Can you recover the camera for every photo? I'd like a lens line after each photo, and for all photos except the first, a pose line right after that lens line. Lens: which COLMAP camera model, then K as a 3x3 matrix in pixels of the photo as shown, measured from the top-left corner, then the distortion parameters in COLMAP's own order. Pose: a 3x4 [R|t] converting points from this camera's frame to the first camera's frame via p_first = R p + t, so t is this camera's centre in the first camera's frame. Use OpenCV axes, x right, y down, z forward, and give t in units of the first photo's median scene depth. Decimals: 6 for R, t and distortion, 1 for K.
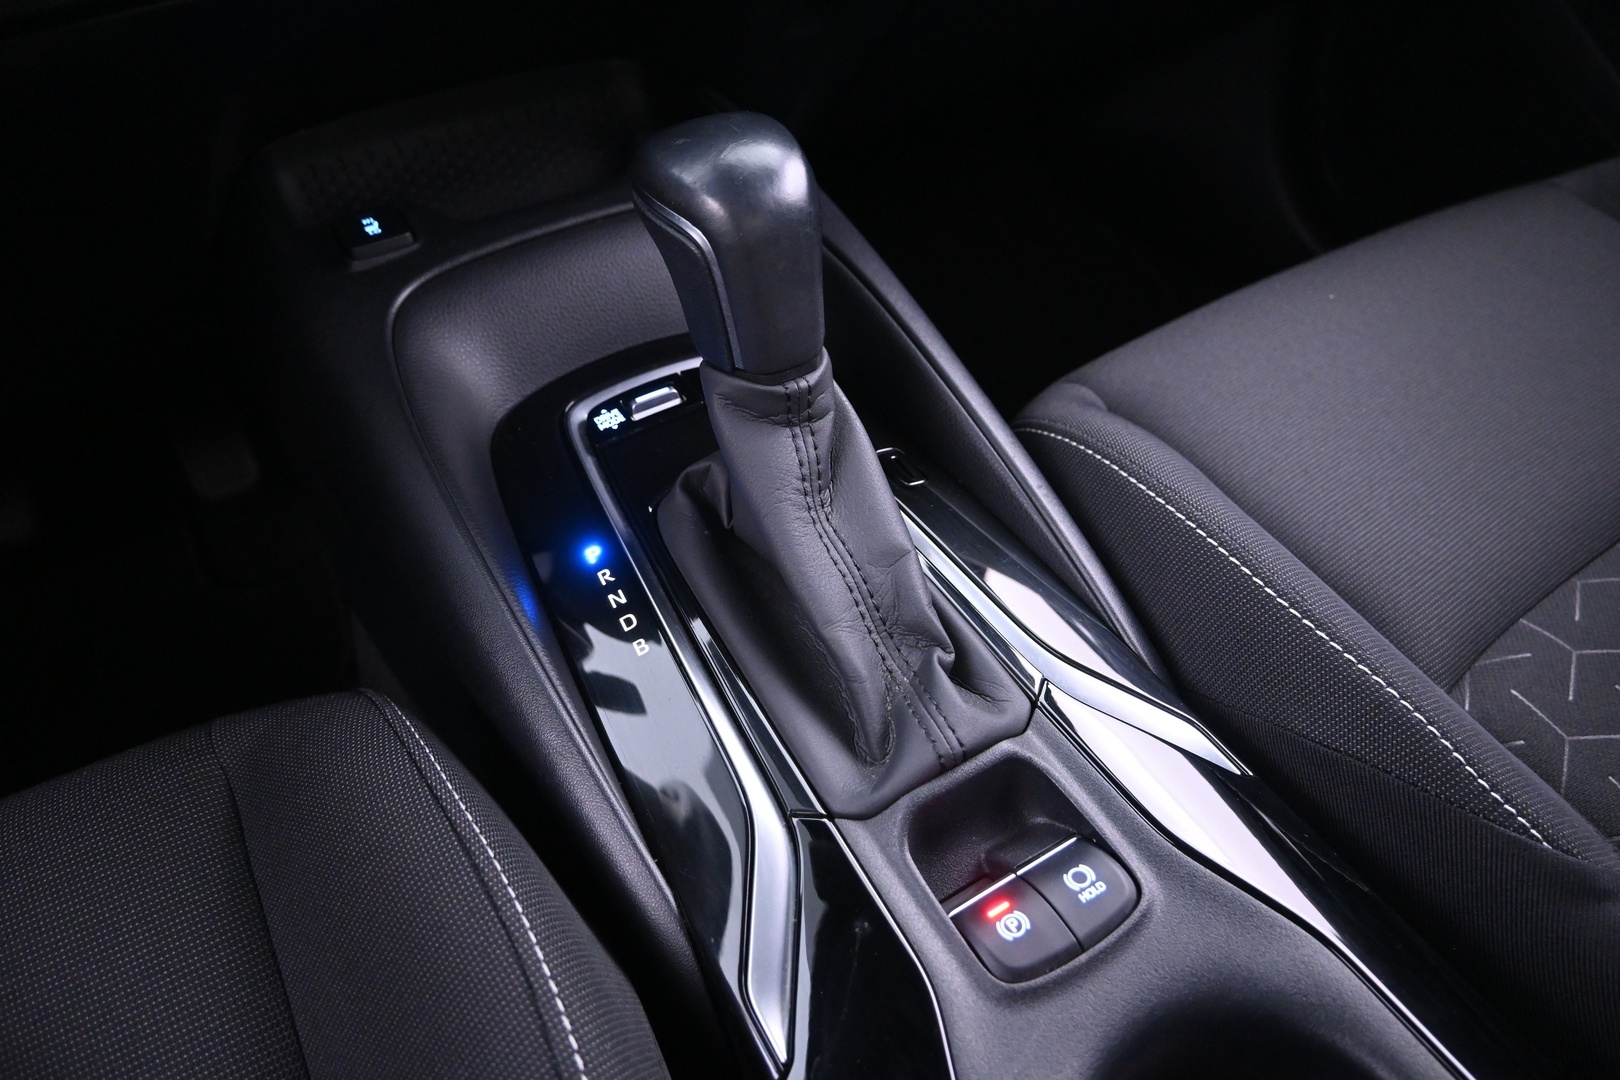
lens RADIAL K [[1115.7, 0, 810.0], [0, 1115.7, 540.0], [0, 0, 1]] dist [0.000884, 0.001057]
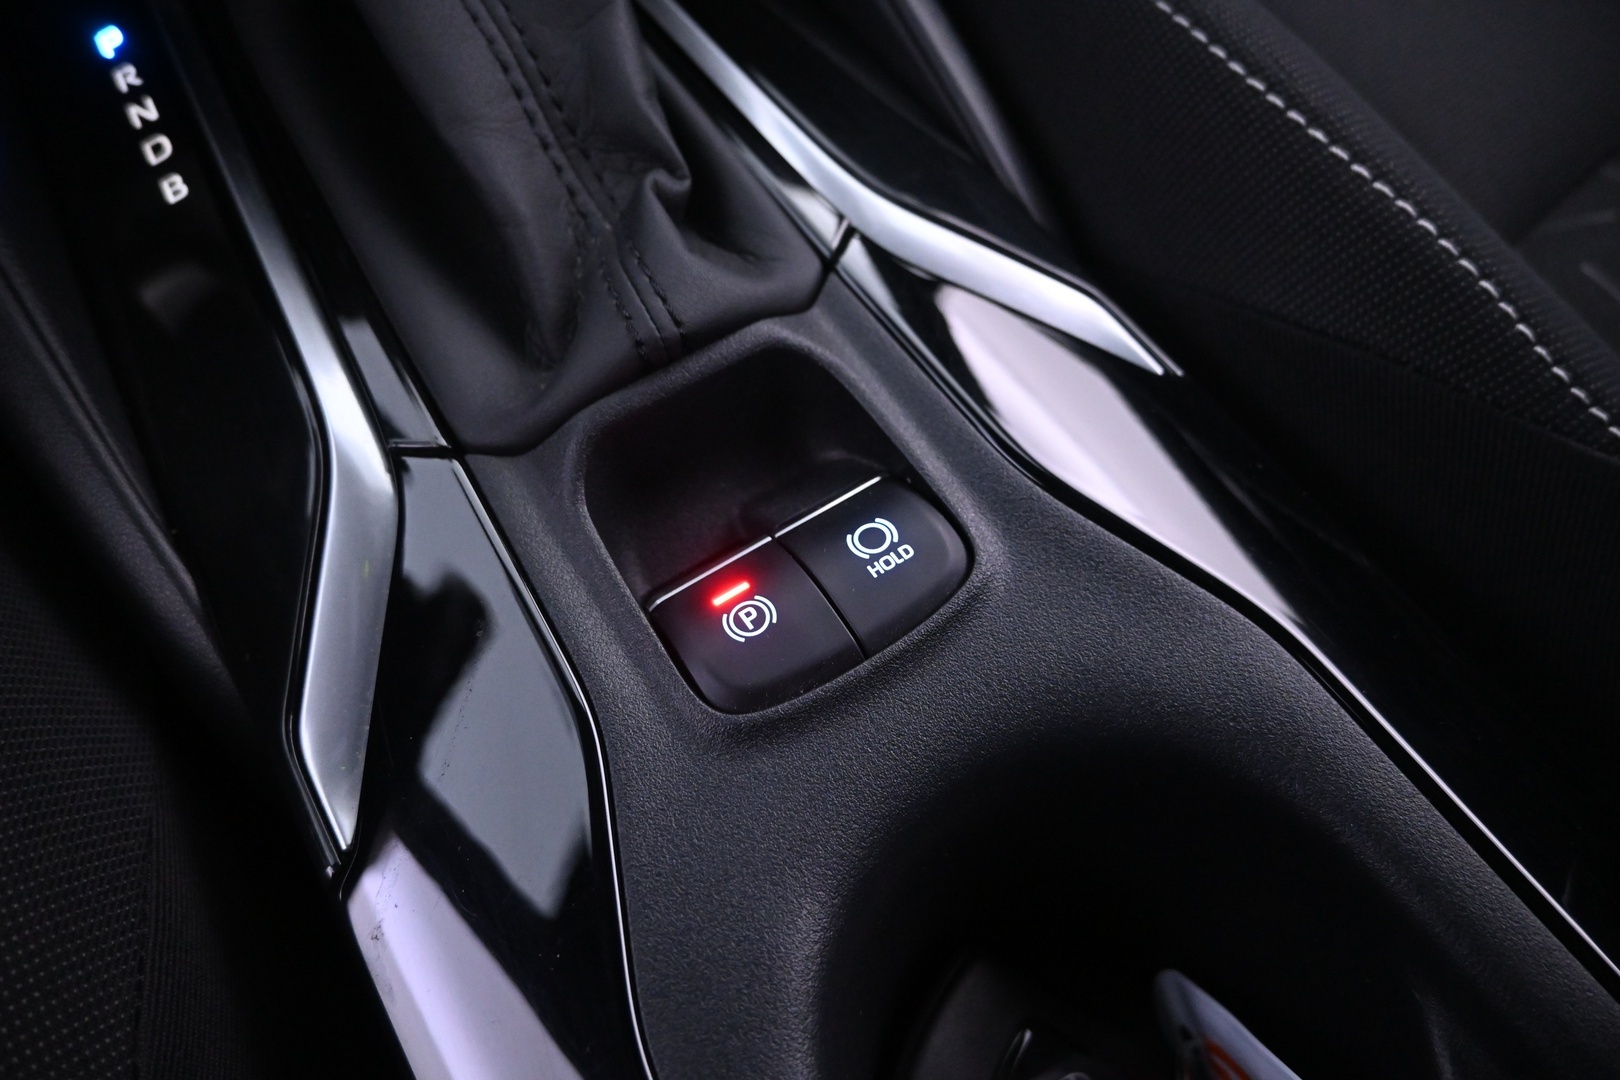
lens RADIAL K [[1115.7, 0, 810.0], [0, 1115.7, 540.0], [0, 0, 1]] dist [0.000884, 0.001057]
pose [[0.999555, -0.025012, 0.016247, 0.190872], [0.019903, 0.965071, 0.261233, 0.142146], [-0.022213, -0.260794, 0.965139, 0.412989]]
